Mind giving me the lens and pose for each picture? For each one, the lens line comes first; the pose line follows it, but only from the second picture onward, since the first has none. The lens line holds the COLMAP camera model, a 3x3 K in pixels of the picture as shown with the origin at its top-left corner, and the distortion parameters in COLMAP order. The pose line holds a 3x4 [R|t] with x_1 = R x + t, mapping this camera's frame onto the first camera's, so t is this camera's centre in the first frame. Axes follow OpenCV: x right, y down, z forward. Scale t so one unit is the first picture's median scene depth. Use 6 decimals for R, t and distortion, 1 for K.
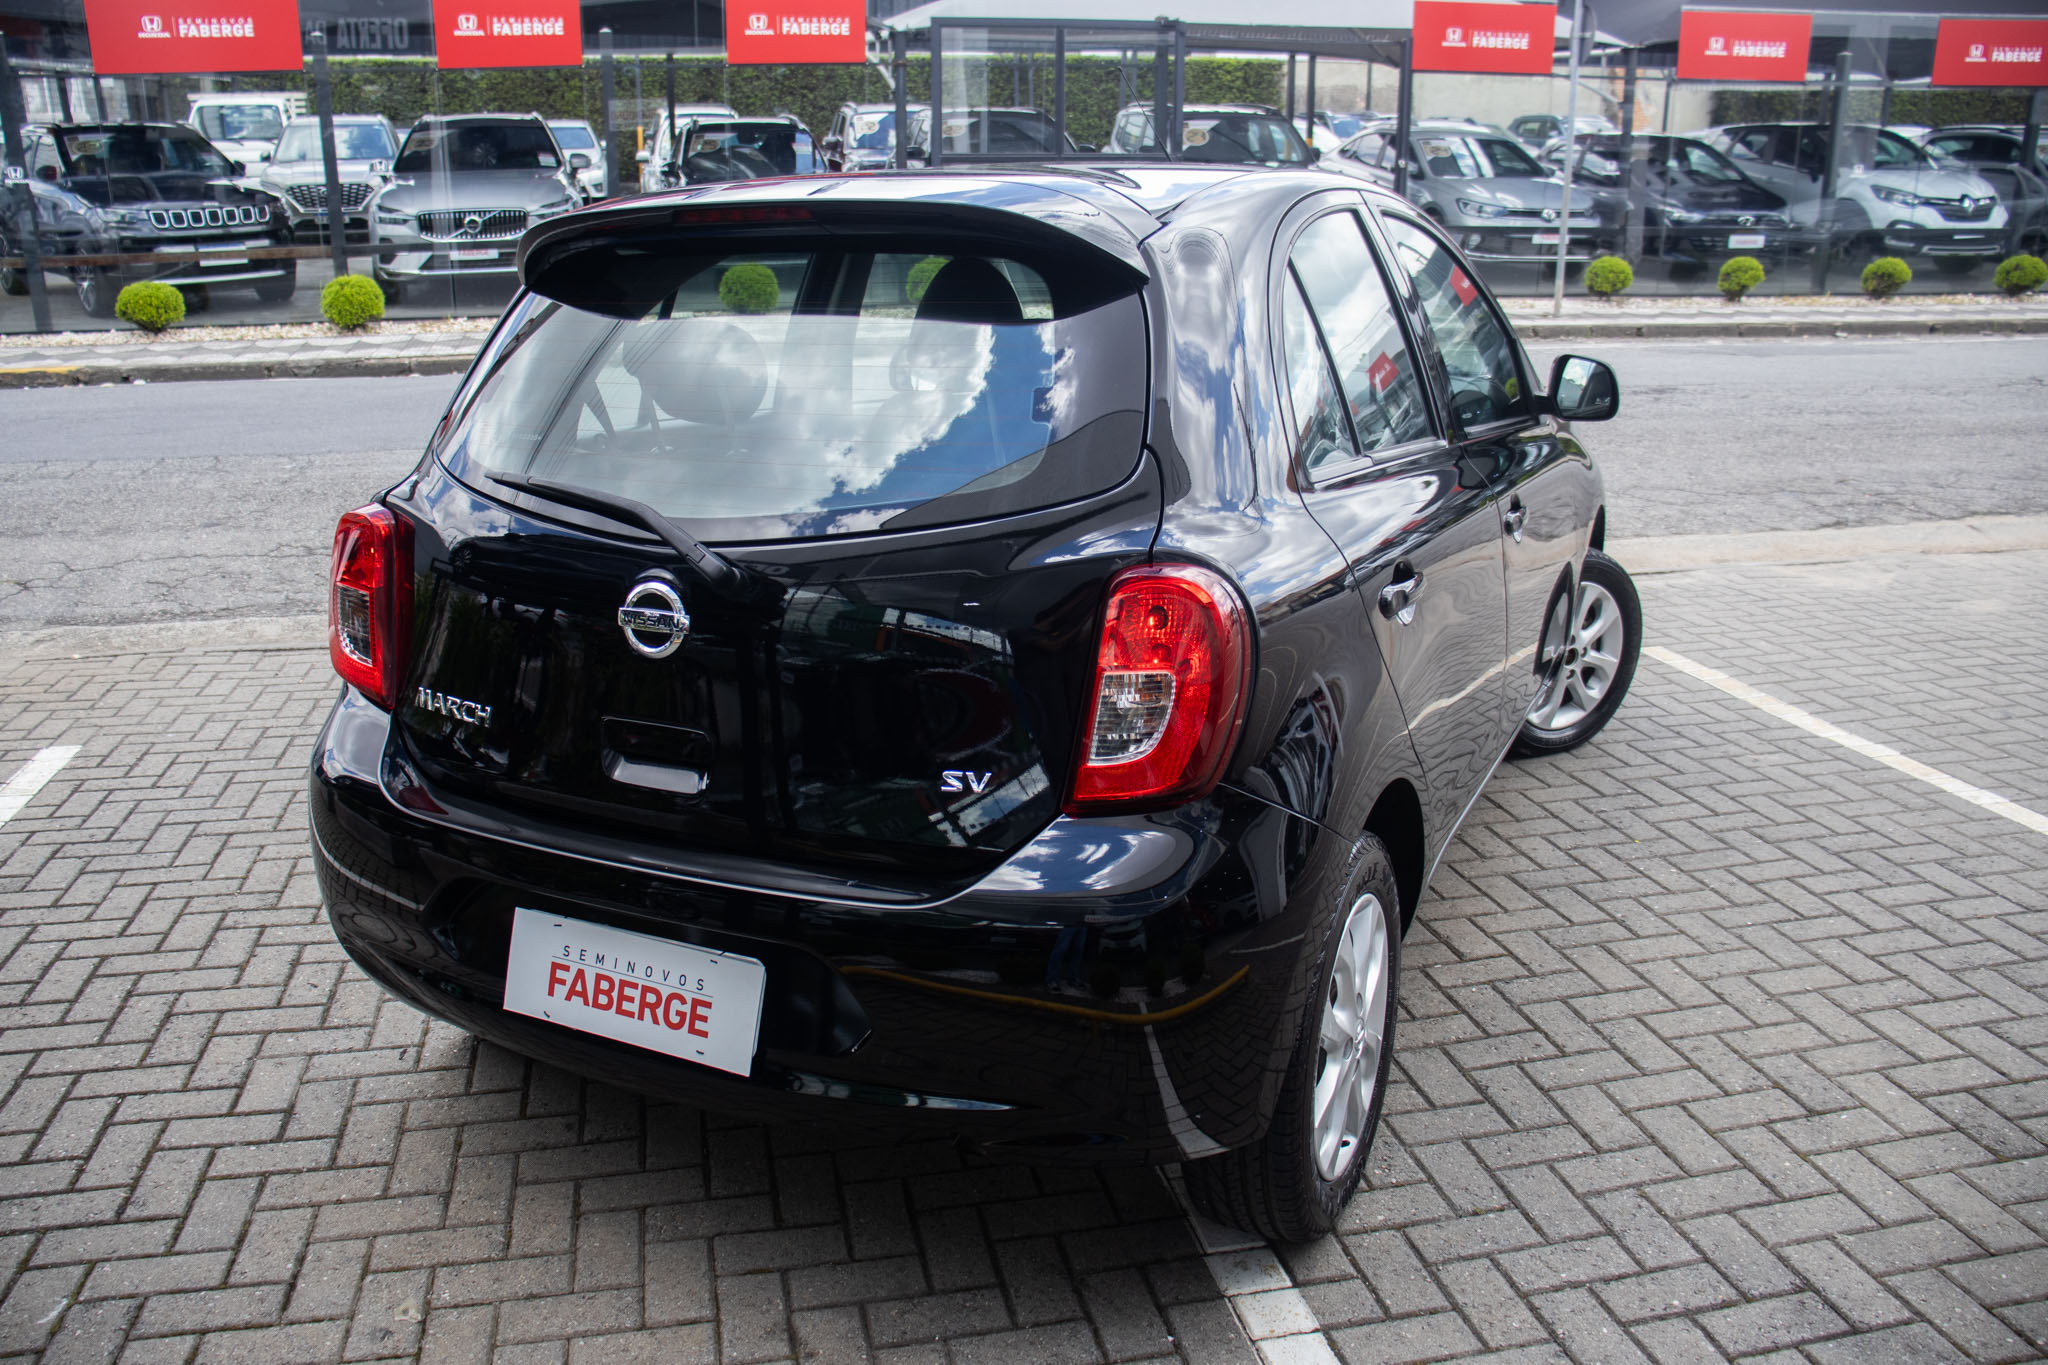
lens RADIAL K [[1684.4, 0, 1024.0], [0, 1684.4, 682.5], [0, 0, 1]] dist [-0.172407, 0.141716]
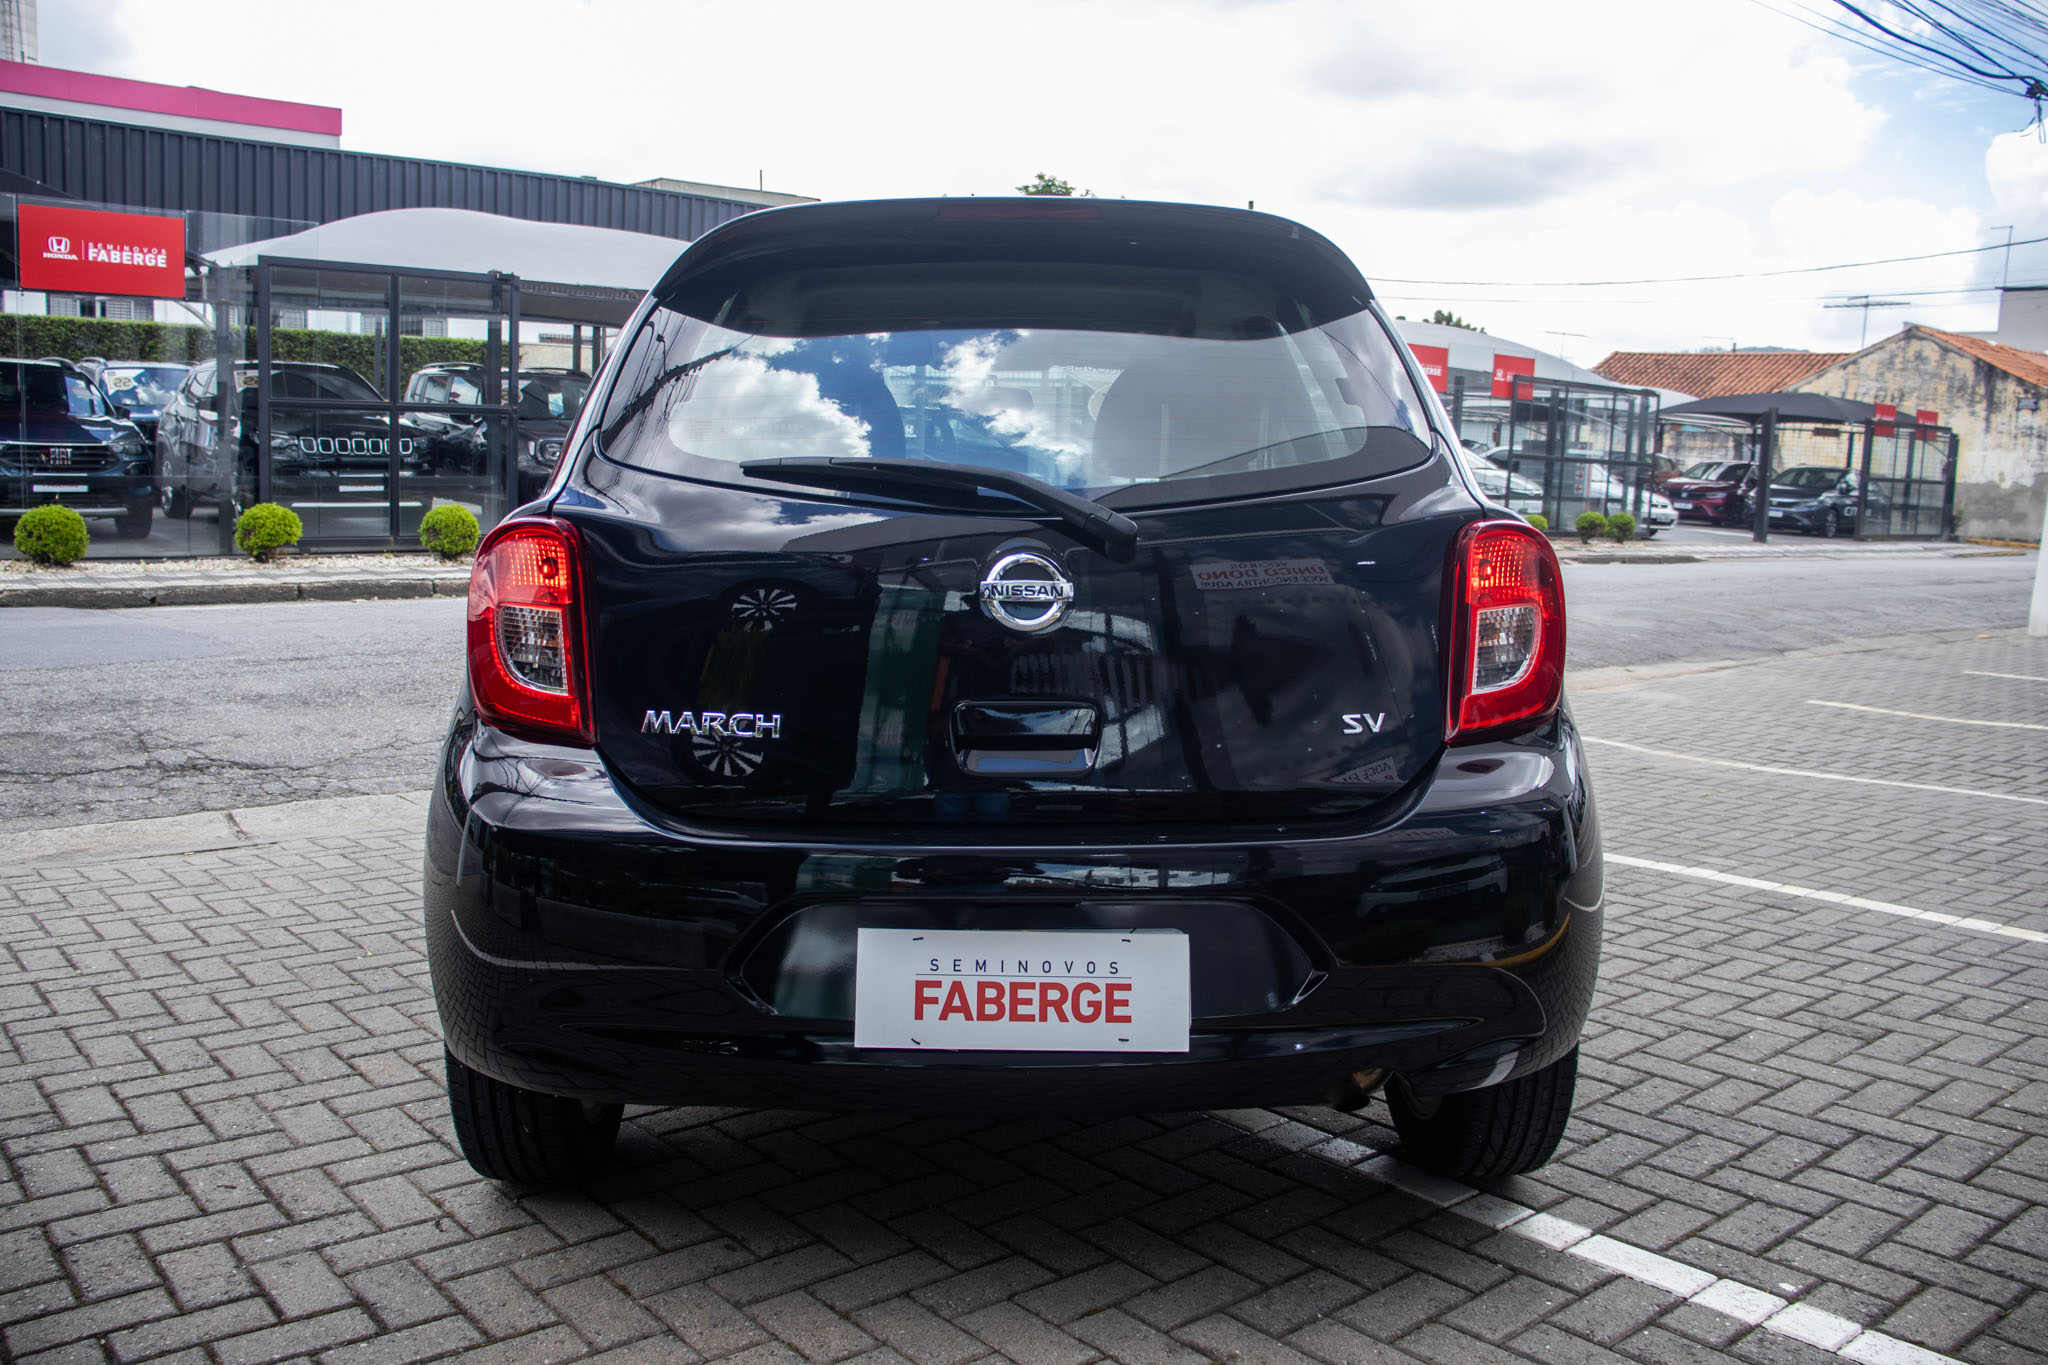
lens RADIAL K [[1669.3, 0, 1025.9], [0, 1669.3, 723.0], [0, 0, 1]] dist [-0.167349, 0.135549]
pose [[0.886252, -0.043864, 0.461122, -0.642654], [0.111505, 0.986435, -0.120472, 0.147004], [-0.449583, 0.158186, 0.879120, 0.166117]]
